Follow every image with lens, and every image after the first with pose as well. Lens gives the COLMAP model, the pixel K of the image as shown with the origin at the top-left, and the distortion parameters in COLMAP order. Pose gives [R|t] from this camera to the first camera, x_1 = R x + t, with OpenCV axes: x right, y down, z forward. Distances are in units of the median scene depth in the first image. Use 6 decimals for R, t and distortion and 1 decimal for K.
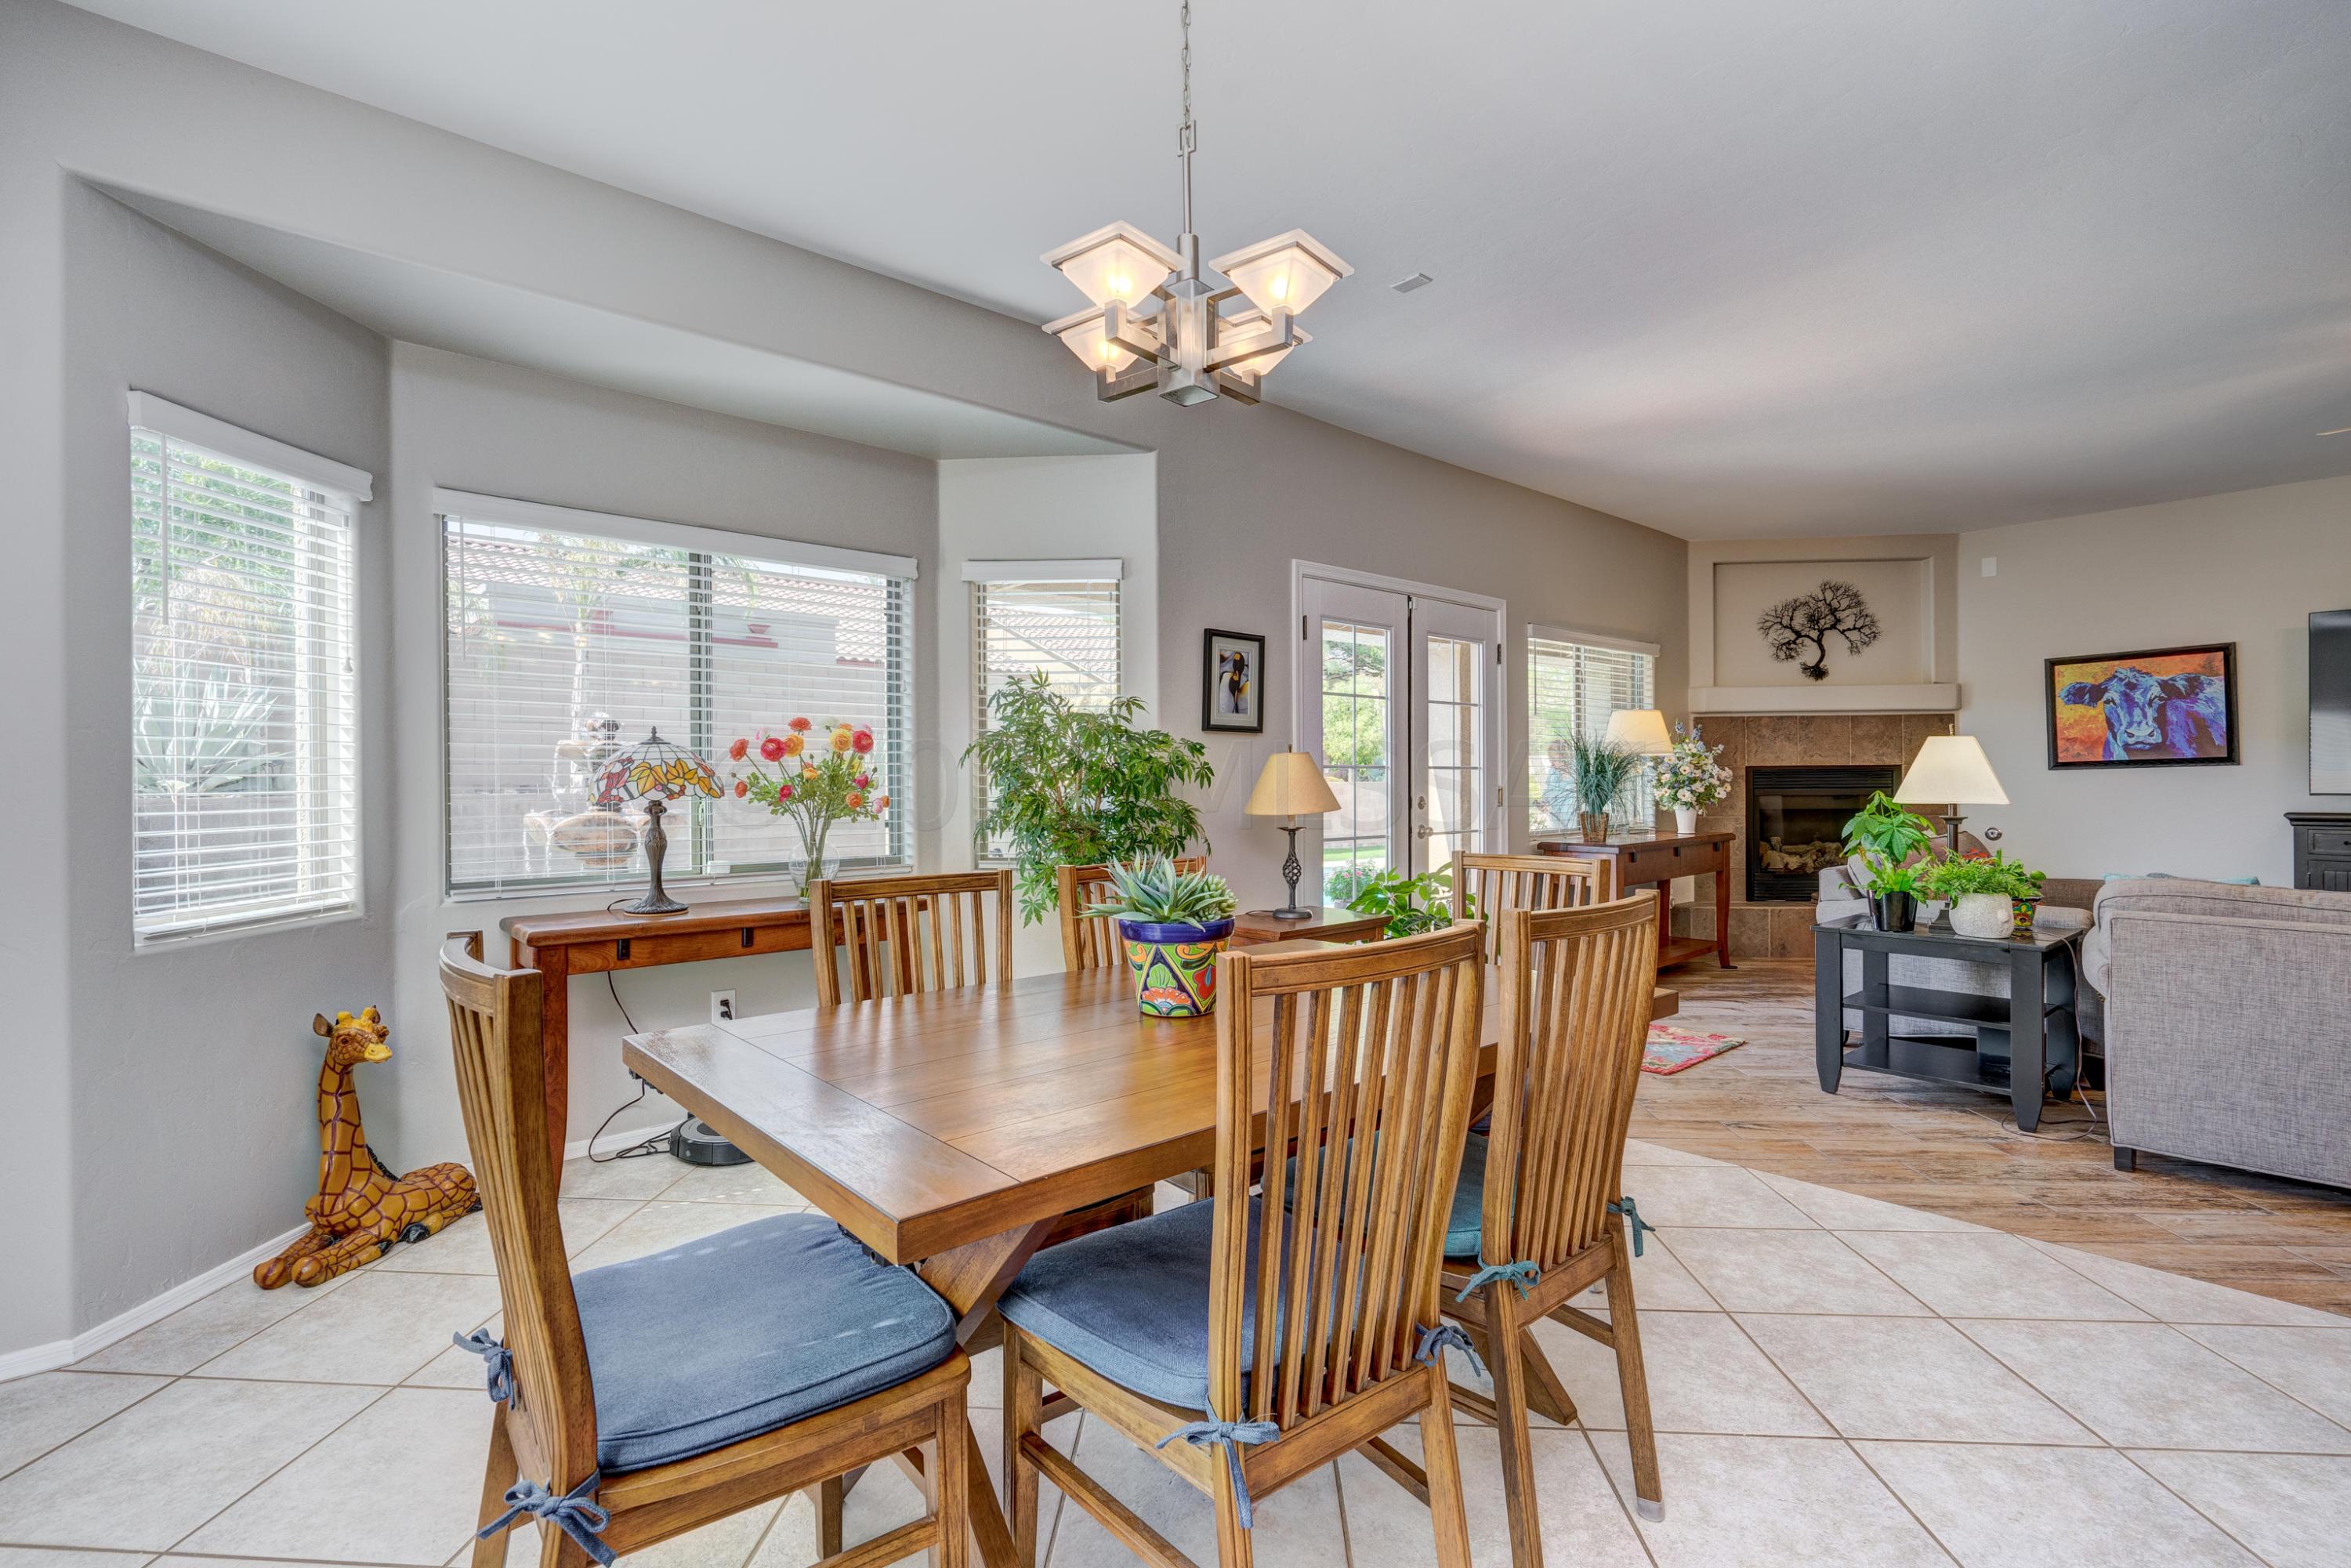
lens RADIAL K [[1107.2, 0, 1175.5], [0, 1107.2, 784.0], [0, 0, 1]] dist [-0.002060, -0.000004]
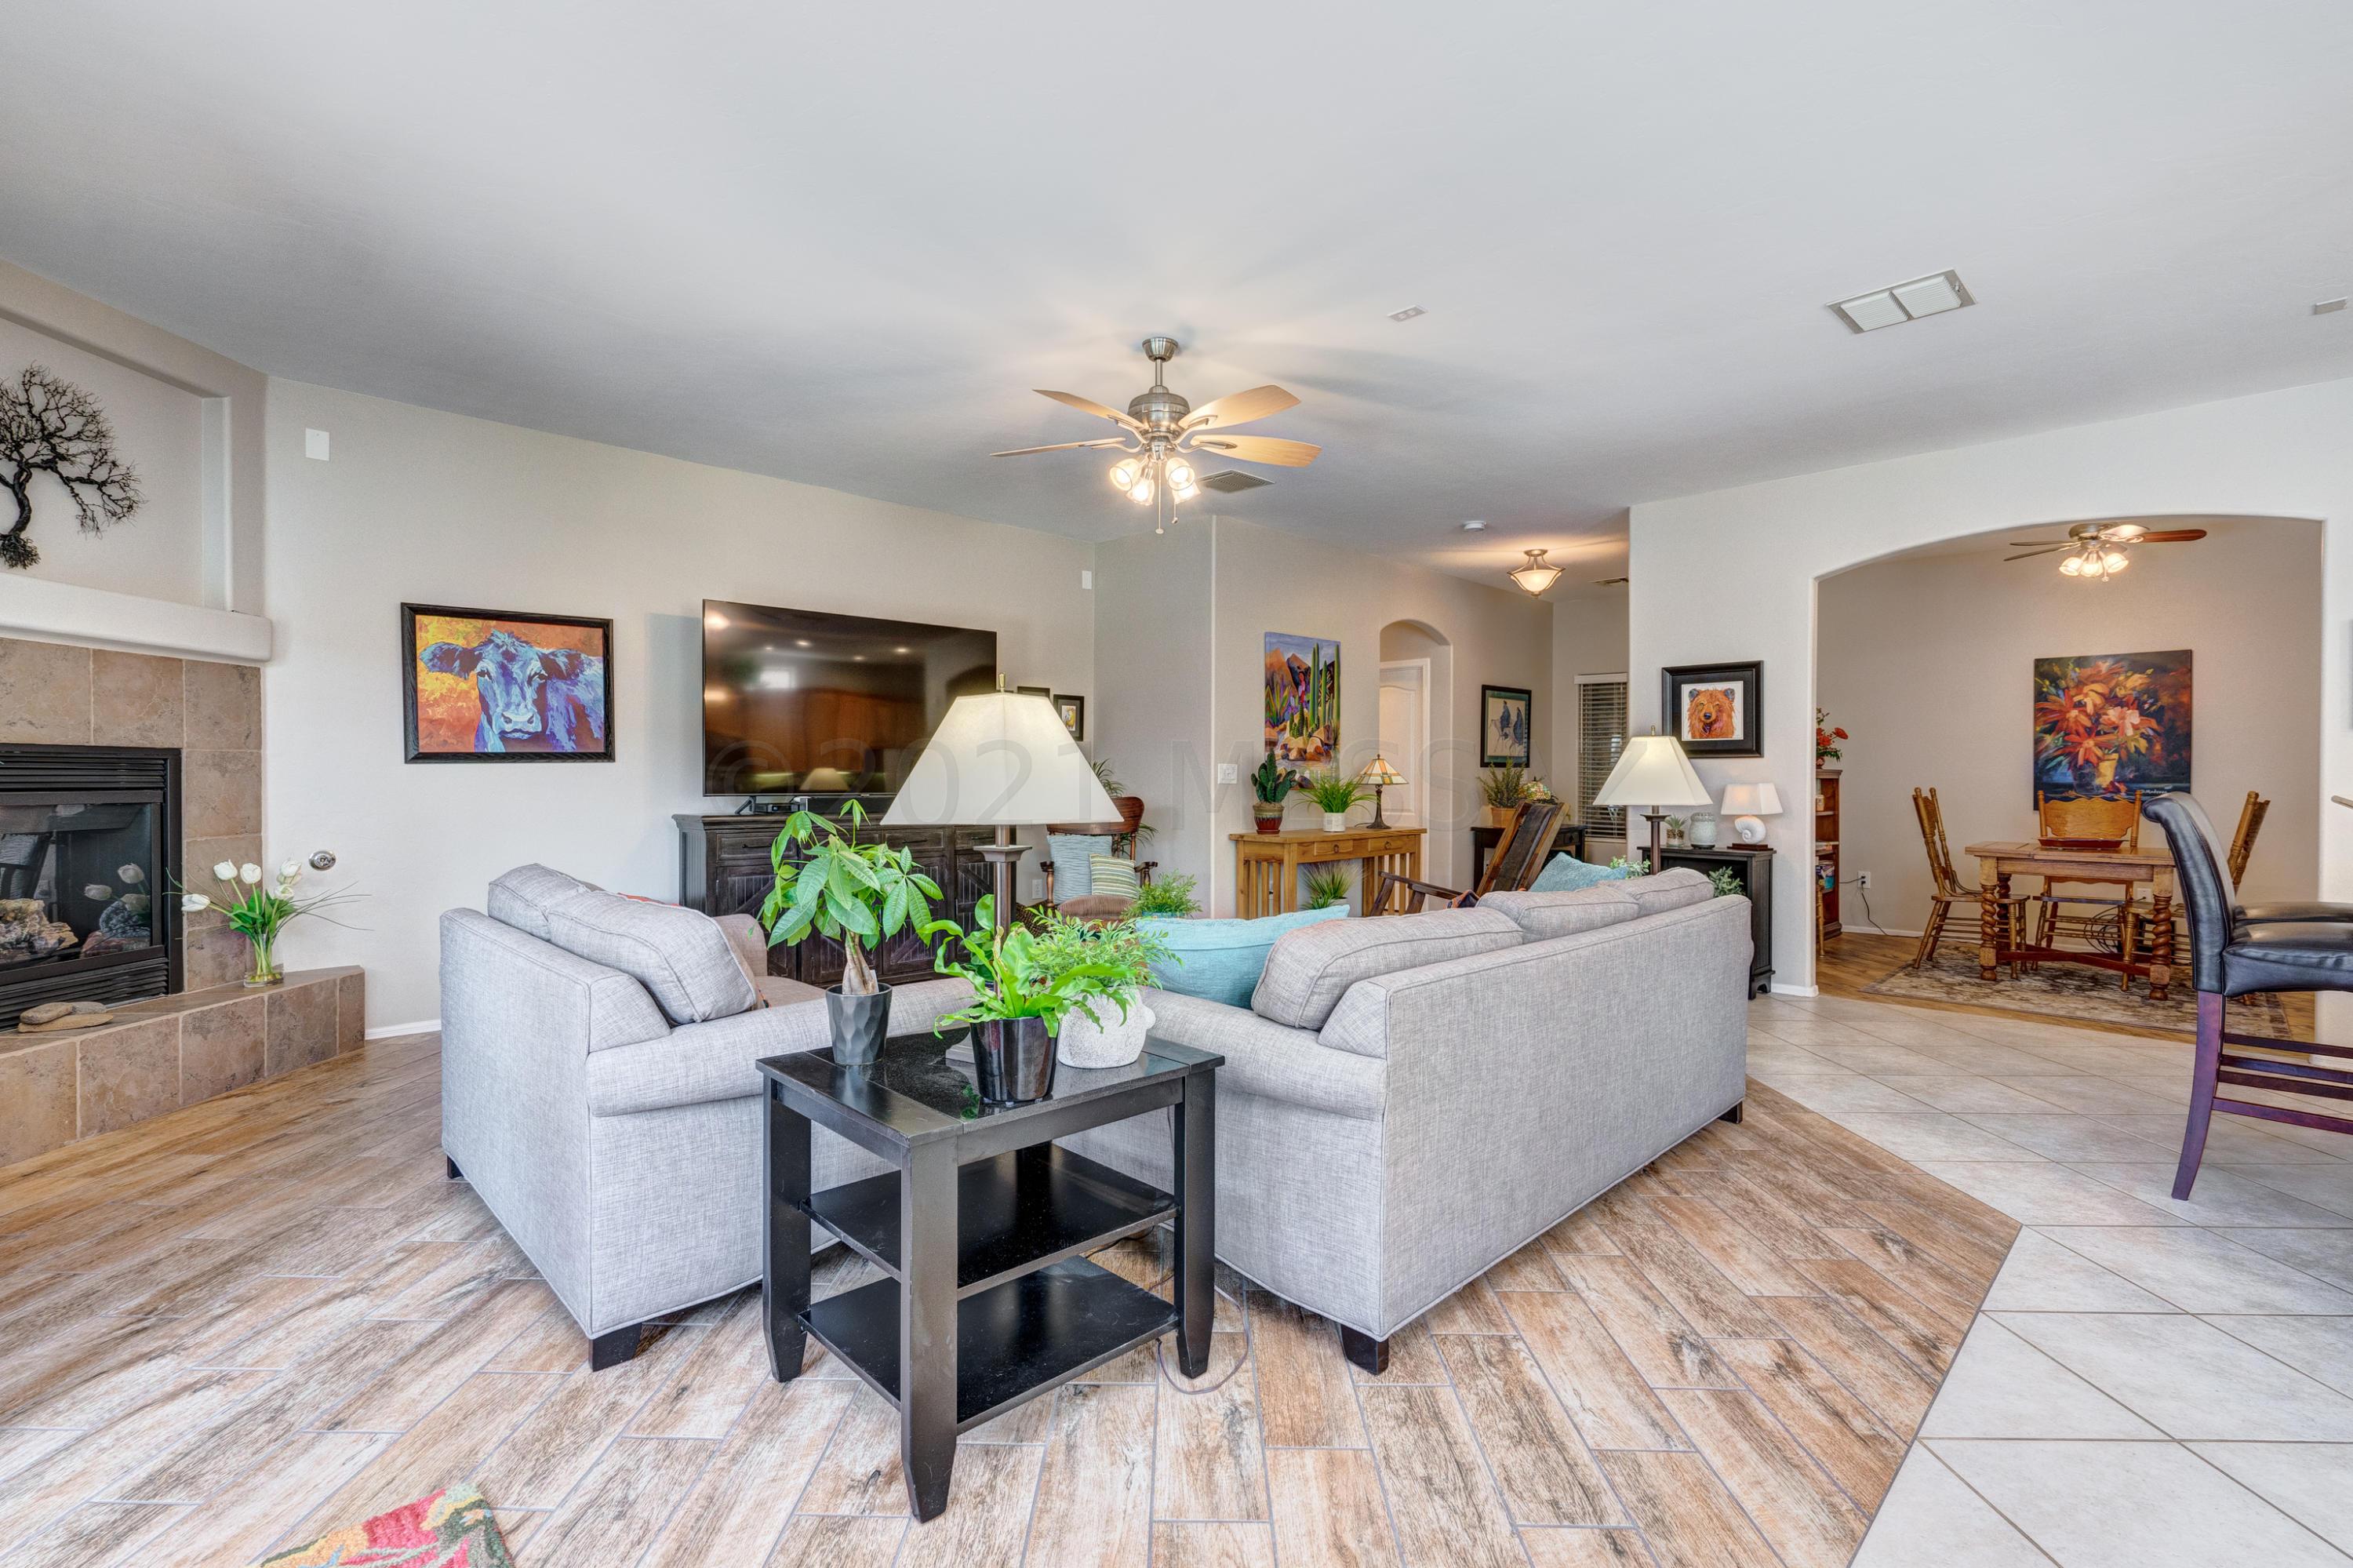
lens RADIAL K [[1051.6, 0, 1176.5], [0, 1051.6, 784.0], [0, 0, 1]] dist [-0.003213, -0.000367]
pose [[-0.038964, 0.001443, 0.999240, 0.114960], [-0.001975, 0.999997, -0.001521, 0.000348], [-0.999239, -0.002033, -0.038961, 0.553778]]
